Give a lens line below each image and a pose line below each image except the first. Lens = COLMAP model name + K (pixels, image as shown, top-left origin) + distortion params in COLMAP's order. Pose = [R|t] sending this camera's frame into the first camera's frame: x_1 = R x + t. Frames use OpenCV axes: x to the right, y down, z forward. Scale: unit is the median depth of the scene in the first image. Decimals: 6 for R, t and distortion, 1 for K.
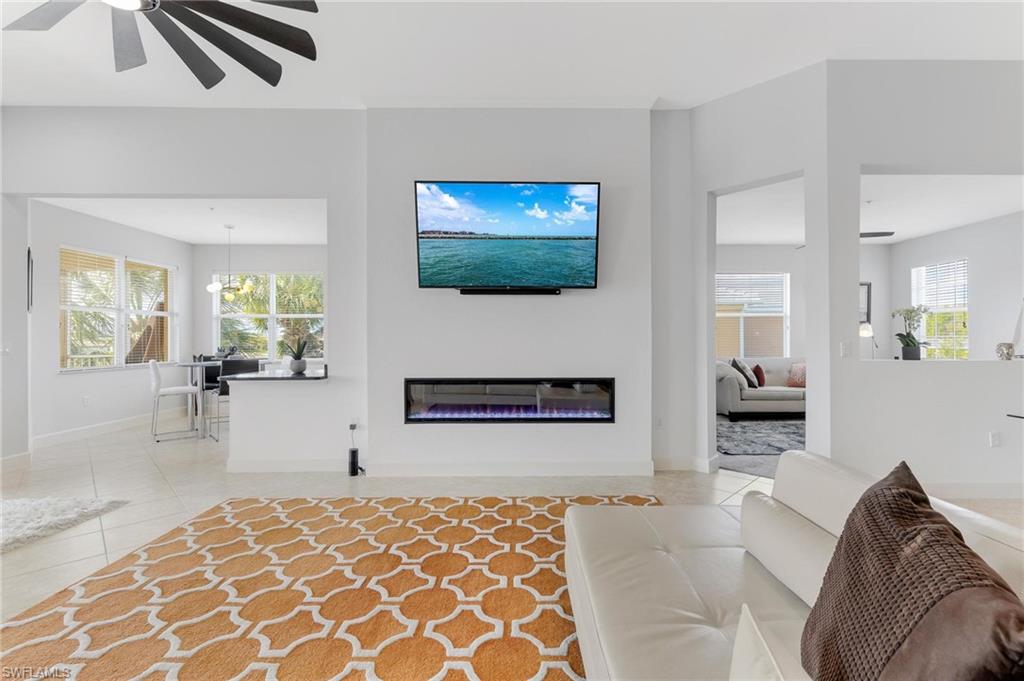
lens RADIAL K [[446.2, 0, 513.6], [0, 446.2, 343.7], [0, 0, 1]] dist [0.002016, 0.000087]
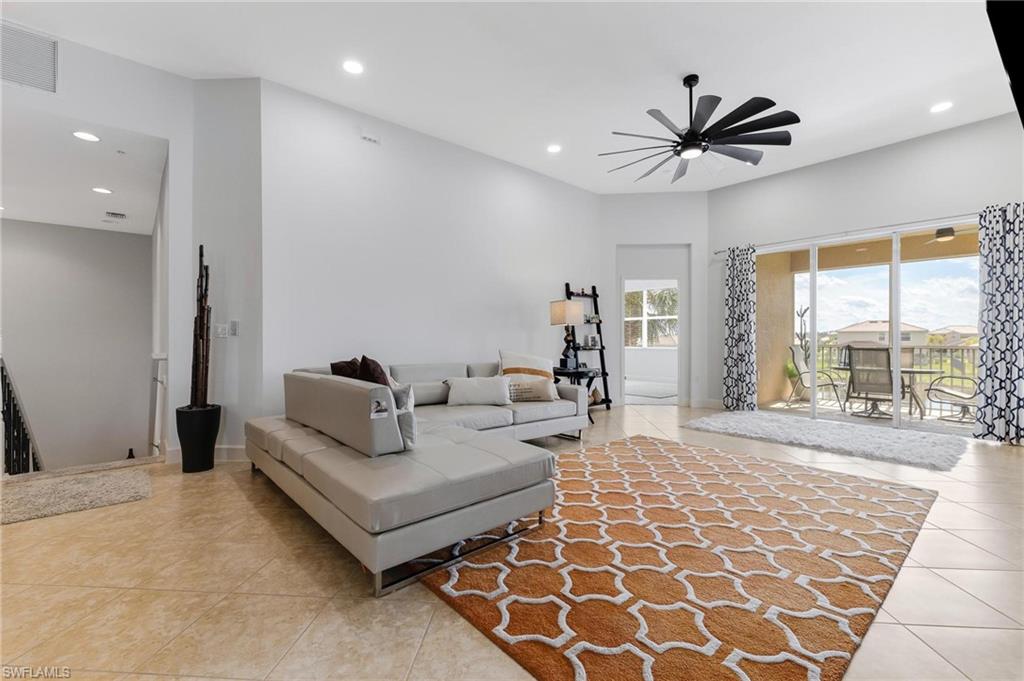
lens RADIAL K [[441.0, 0, 513.9], [0, 441.0, 338.0], [0, 0, 1]] dist [0.001278, 0.000230]
pose [[-0.762121, -0.000292, -0.647434, 0.552345], [-0.008376, 0.999921, 0.009409, 0.030424], [0.647380, 0.012594, -0.762063, 1.009206]]
